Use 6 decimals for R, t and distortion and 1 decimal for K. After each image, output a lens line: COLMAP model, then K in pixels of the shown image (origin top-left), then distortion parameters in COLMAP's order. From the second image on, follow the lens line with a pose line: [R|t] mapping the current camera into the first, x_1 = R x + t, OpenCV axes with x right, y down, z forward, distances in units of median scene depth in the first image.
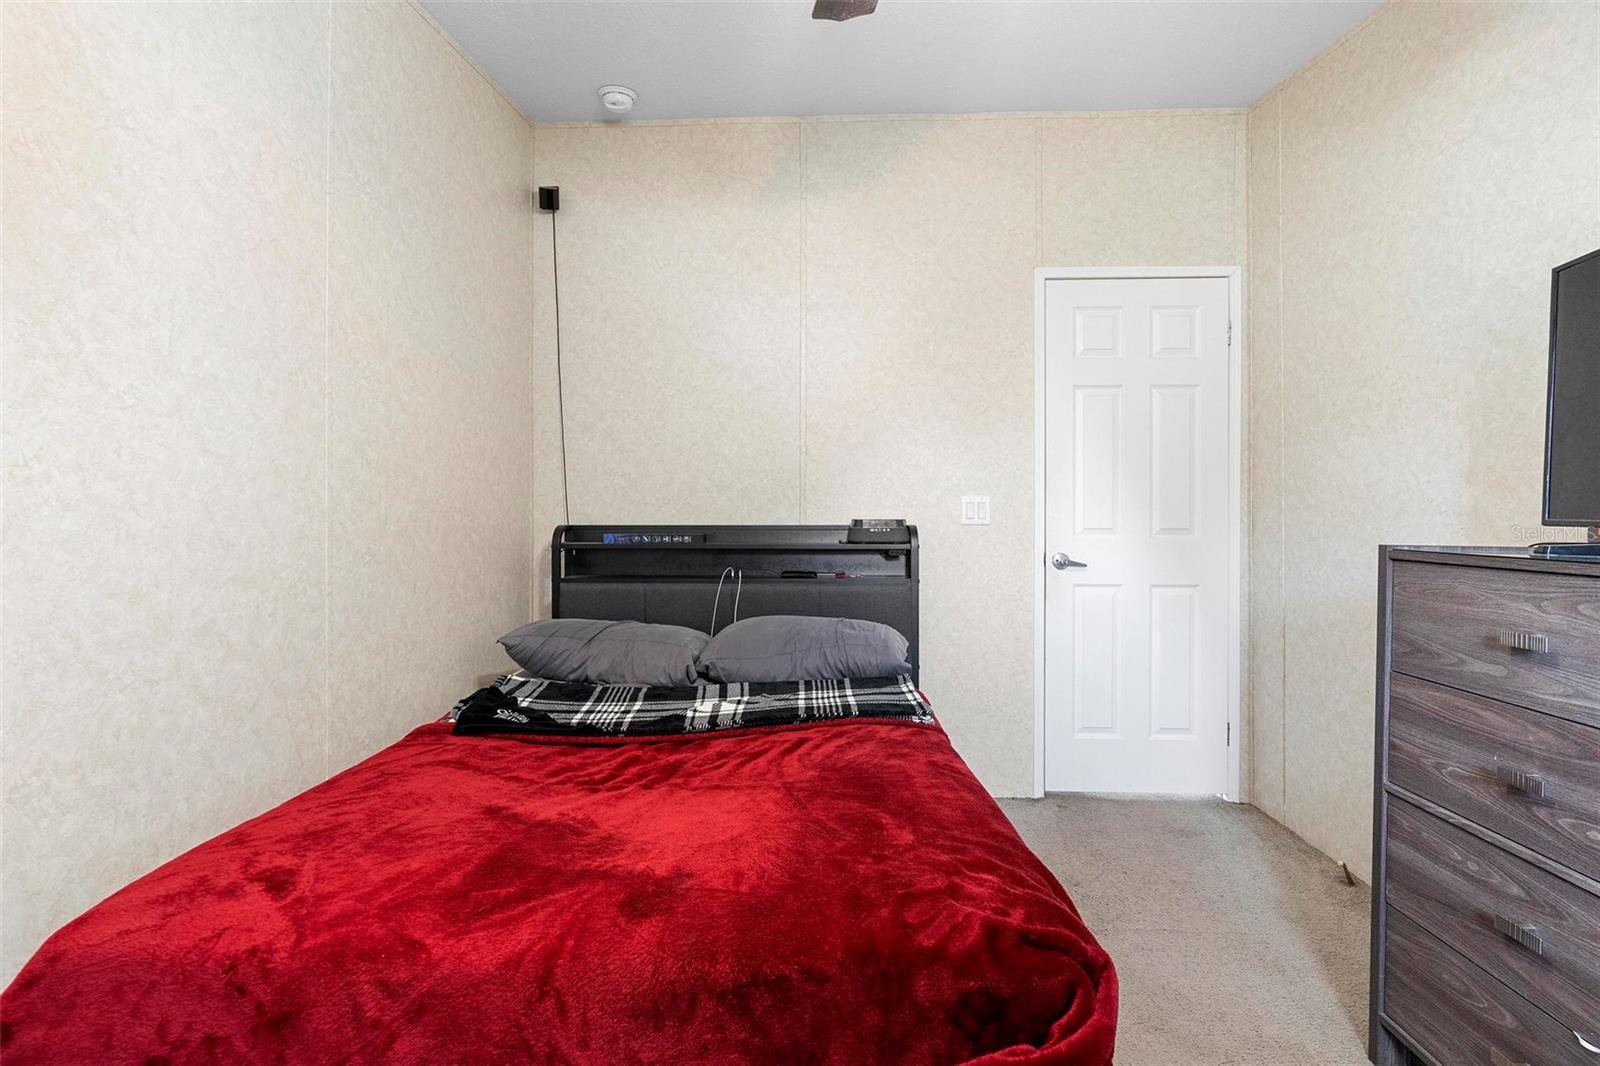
lens RADIAL K [[723.3, 0, 790.3], [0, 723.3, 519.4], [0, 0, 1]] dist [-0.007548, 0.004980]
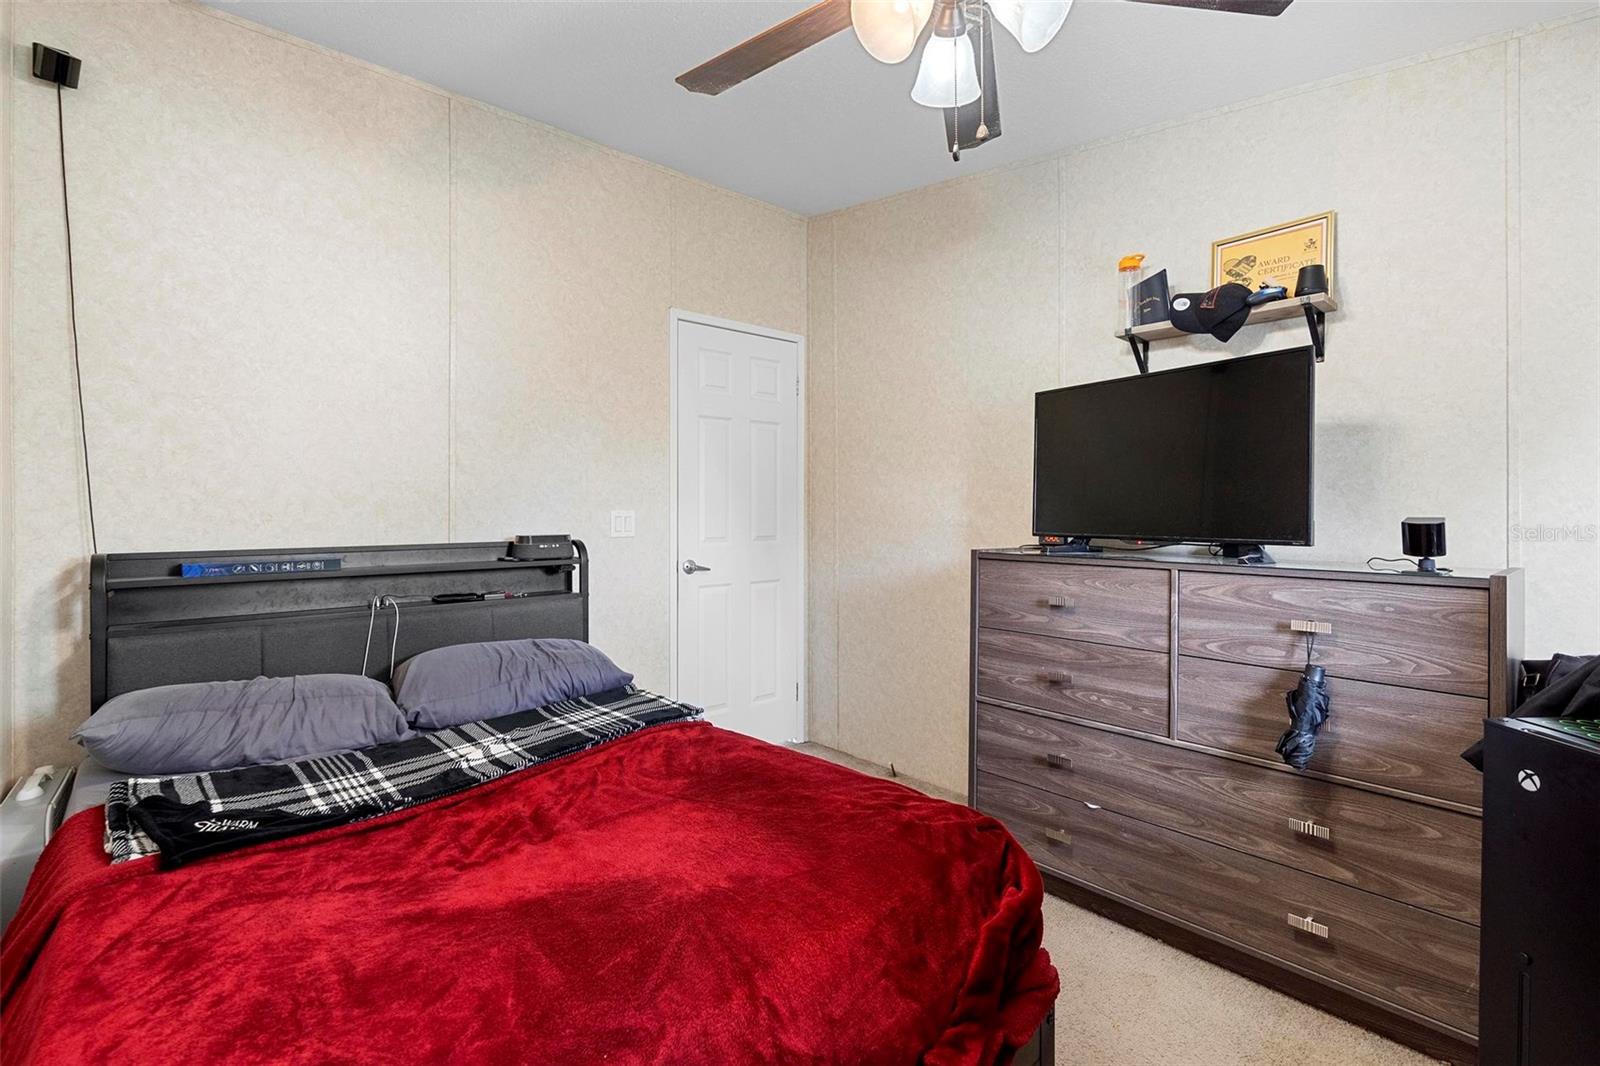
lens RADIAL K [[723.3, 0, 790.3], [0, 723.3, 519.4], [0, 0, 1]] dist [-0.007548, 0.004980]
pose [[0.730638, -0.011002, 0.682676, -0.475289], [0.009445, 0.999937, 0.006006, -0.037286], [-0.682700, 0.002060, 0.730696, 0.078872]]
